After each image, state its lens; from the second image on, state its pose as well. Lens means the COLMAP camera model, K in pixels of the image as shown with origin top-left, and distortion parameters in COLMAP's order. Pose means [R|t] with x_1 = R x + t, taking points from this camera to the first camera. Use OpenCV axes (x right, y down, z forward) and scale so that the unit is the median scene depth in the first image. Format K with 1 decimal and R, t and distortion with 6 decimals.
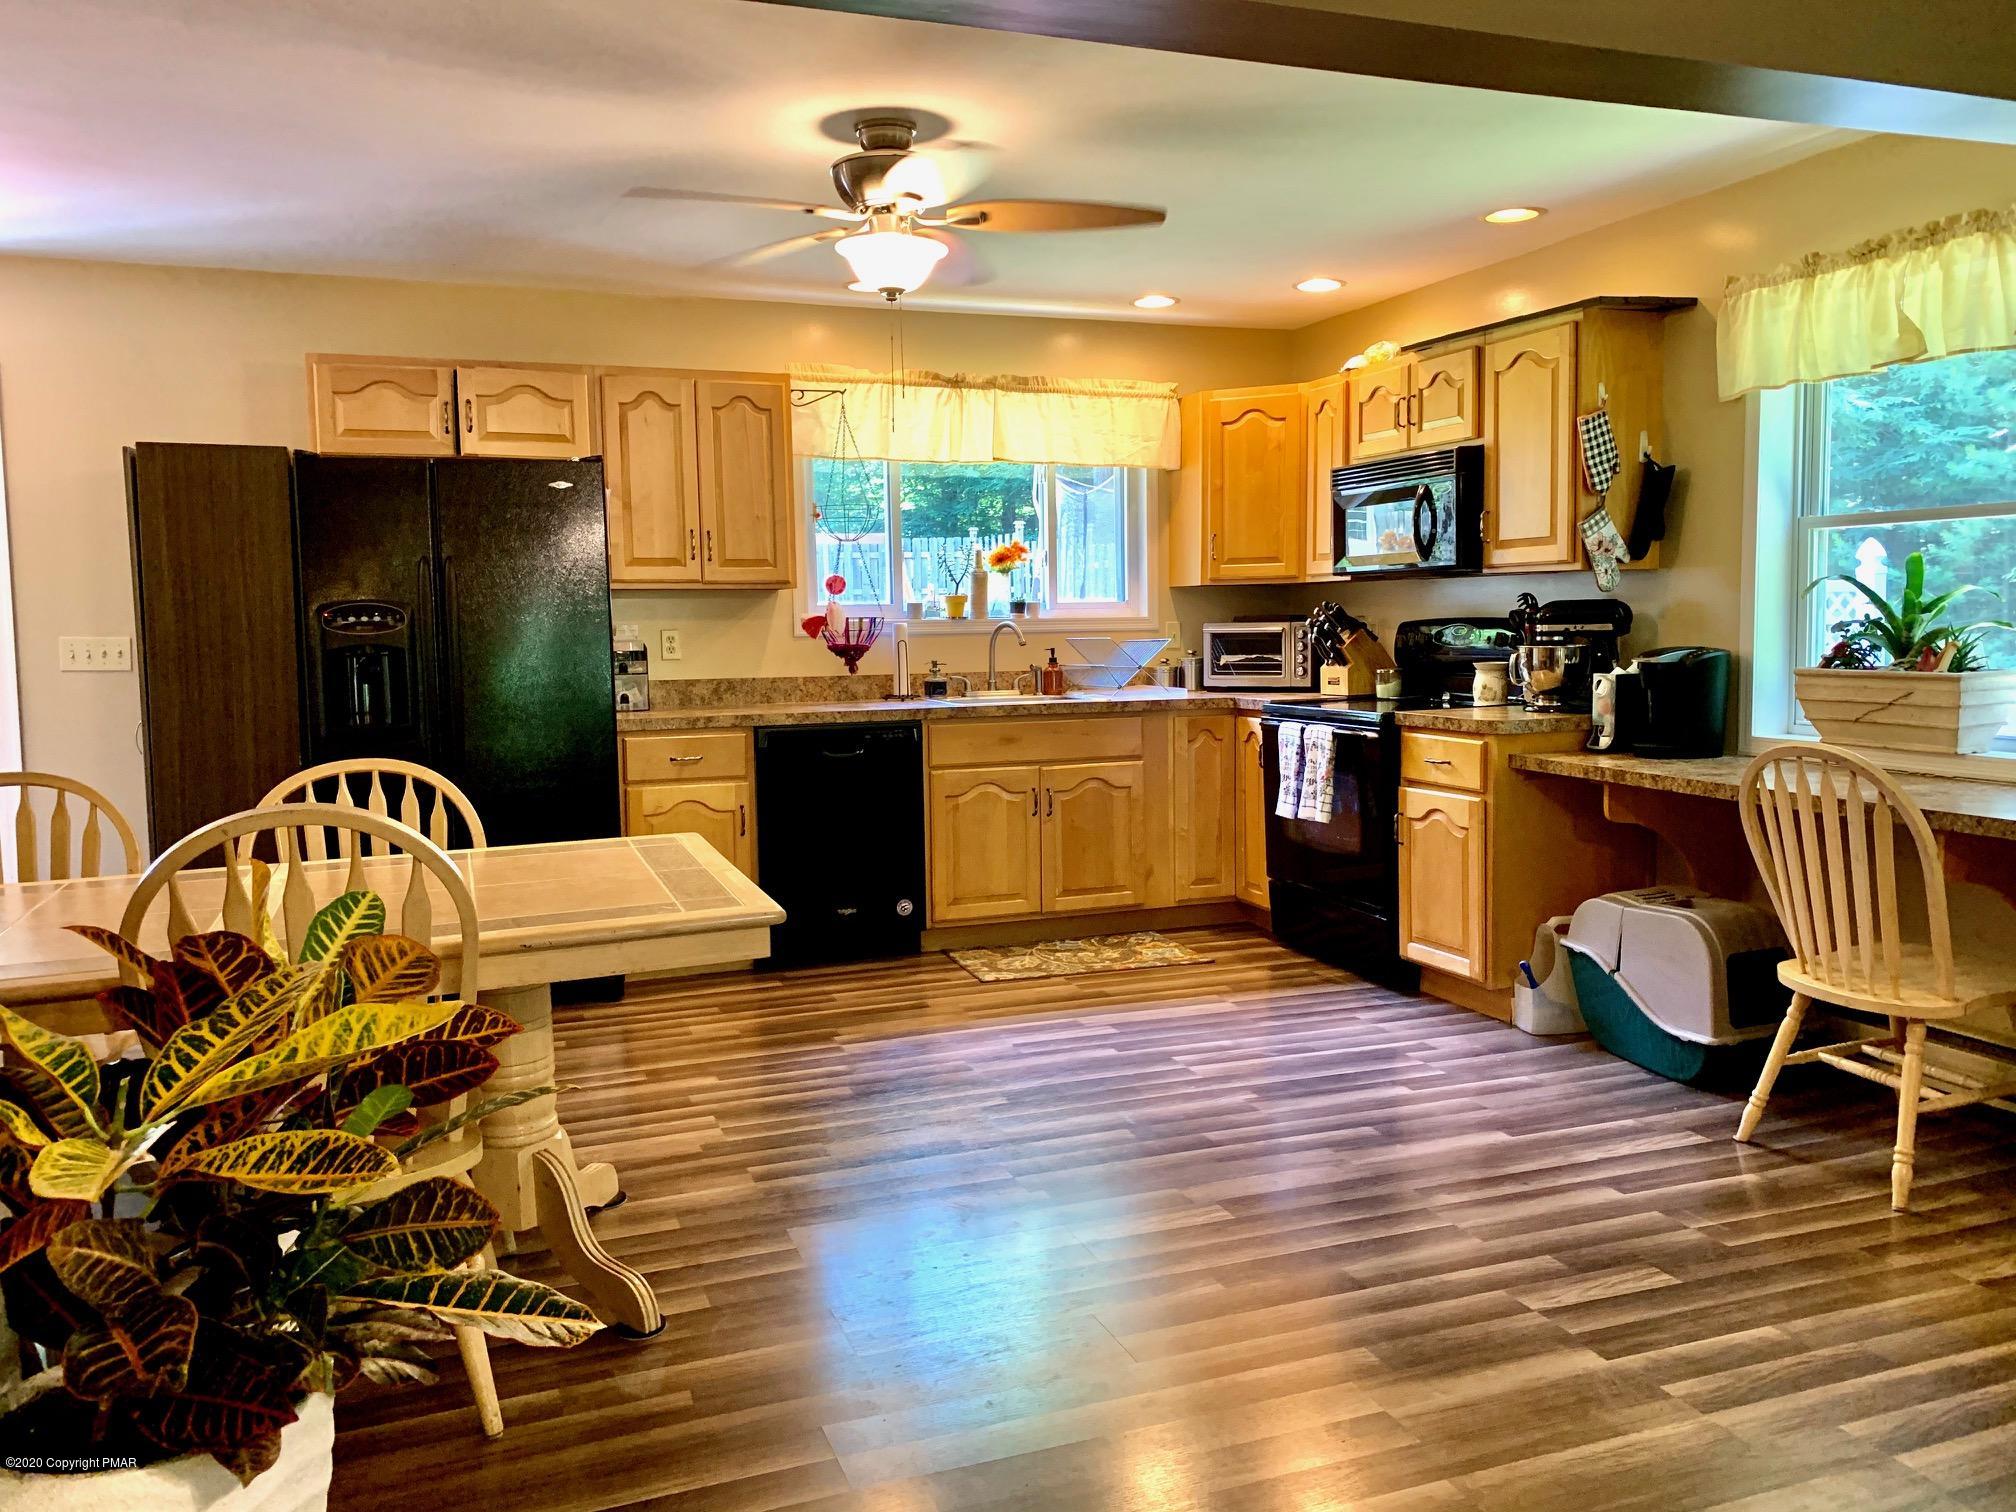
lens RADIAL K [[1526.4, 0, 1008.0], [0, 1526.4, 756.0], [0, 0, 1]] dist [0.087027, -0.151408]
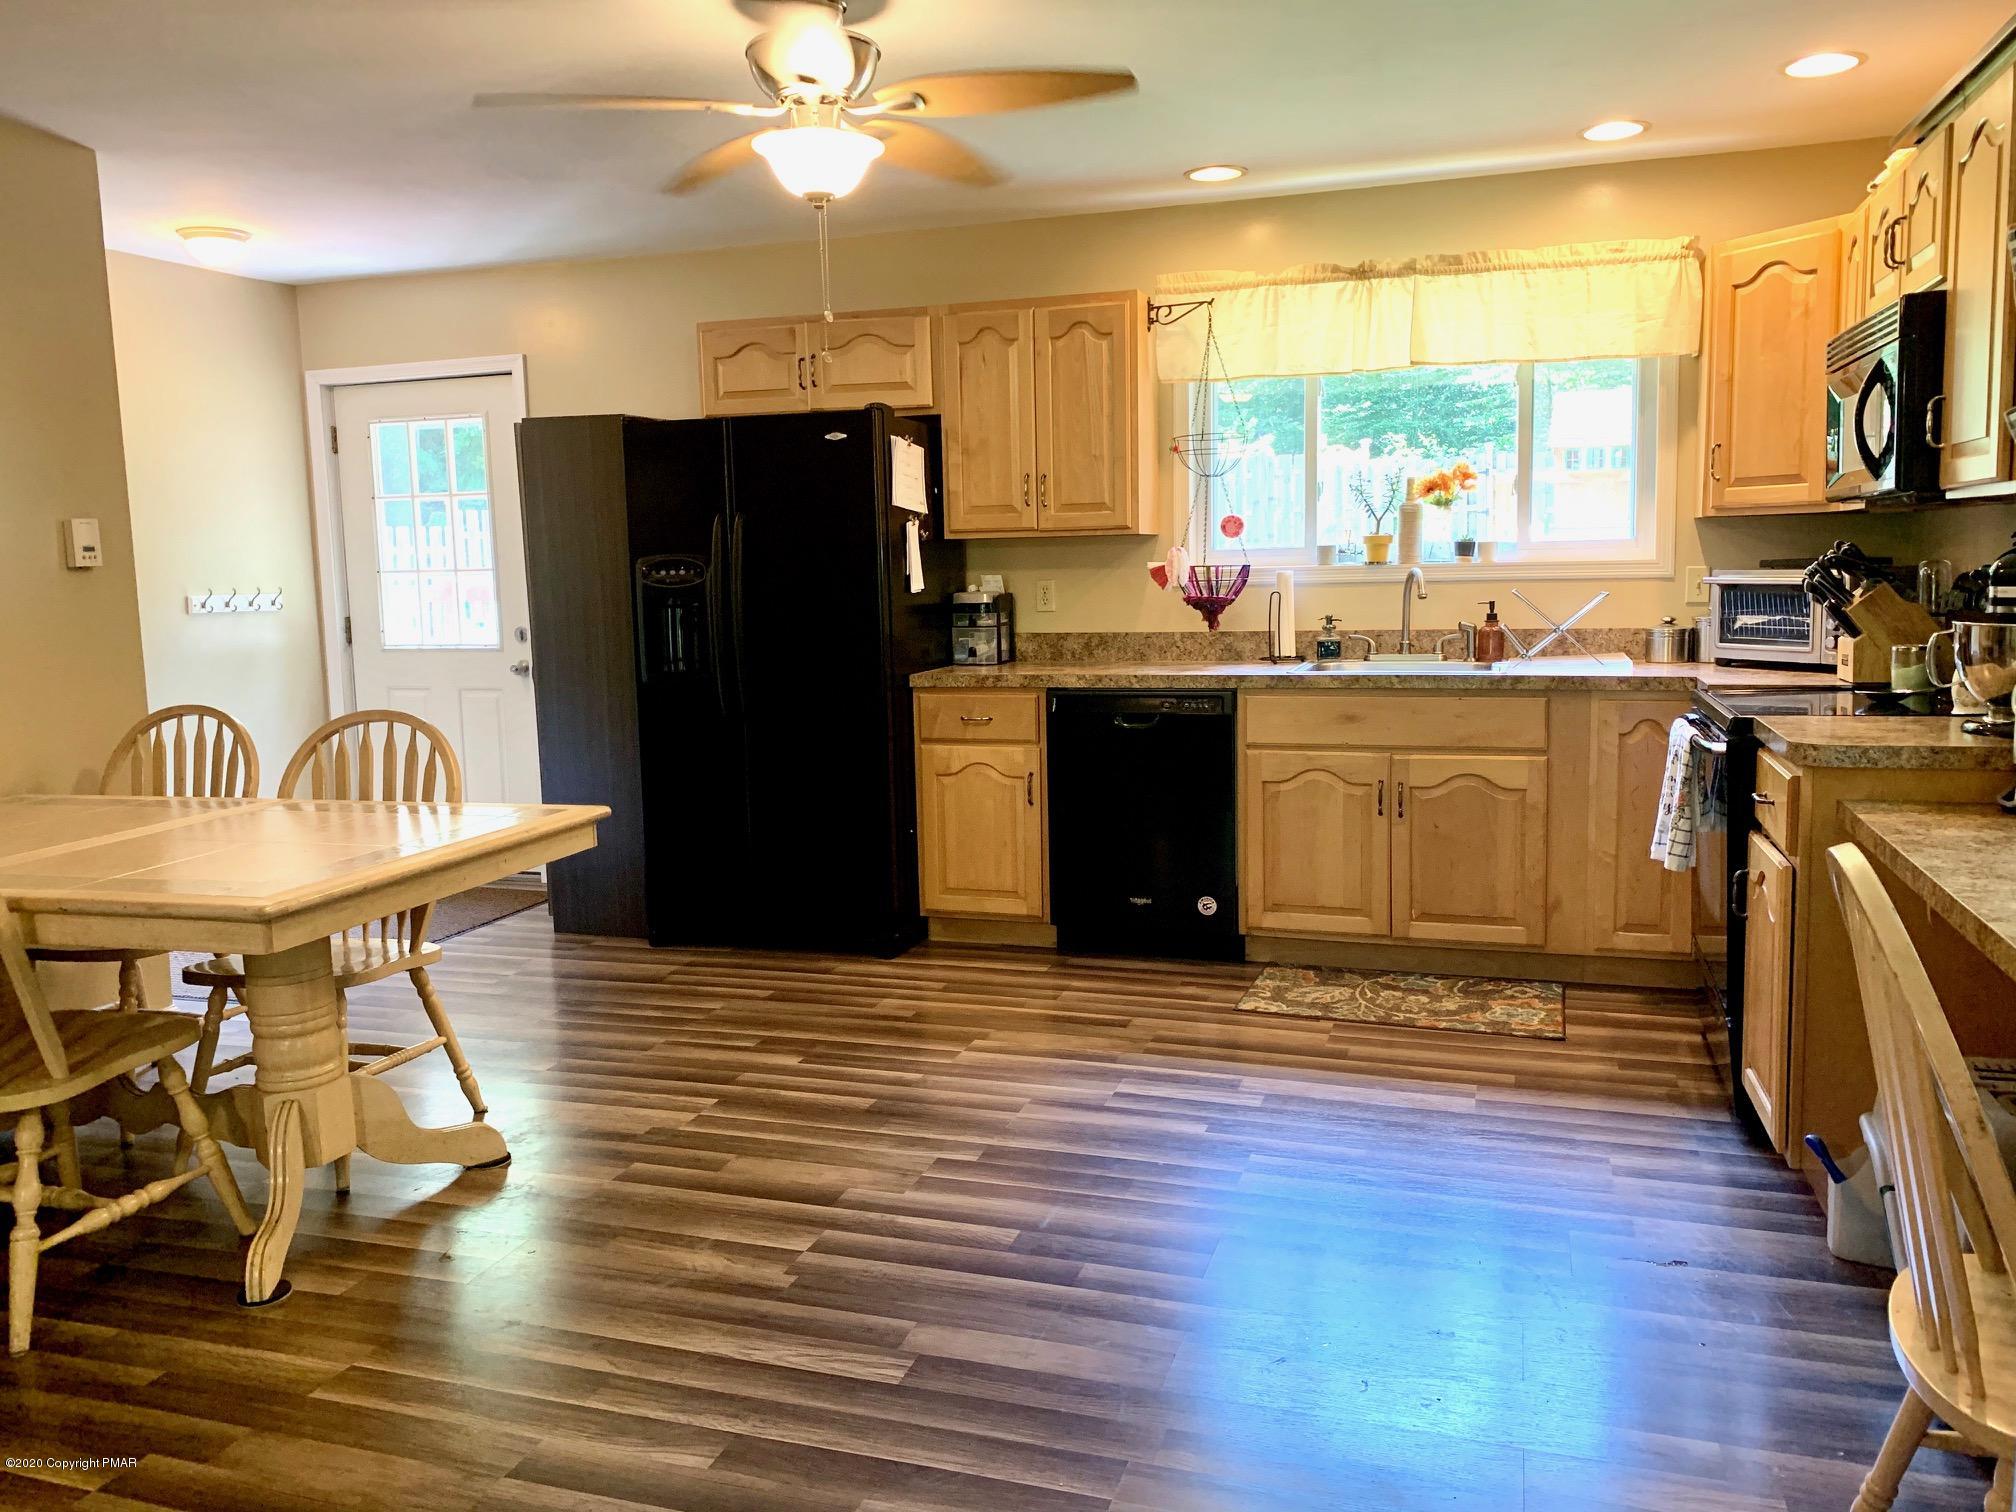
lens RADIAL K [[1526.4, 0, 1008.0], [0, 1526.4, 756.0], [0, 0, 1]] dist [0.087027, -0.151408]
pose [[0.781321, 0.077749, -0.619267, 0.356873], [-0.047274, 0.996732, 0.065495, -0.034606], [0.622336, -0.021897, 0.782444, 0.248385]]
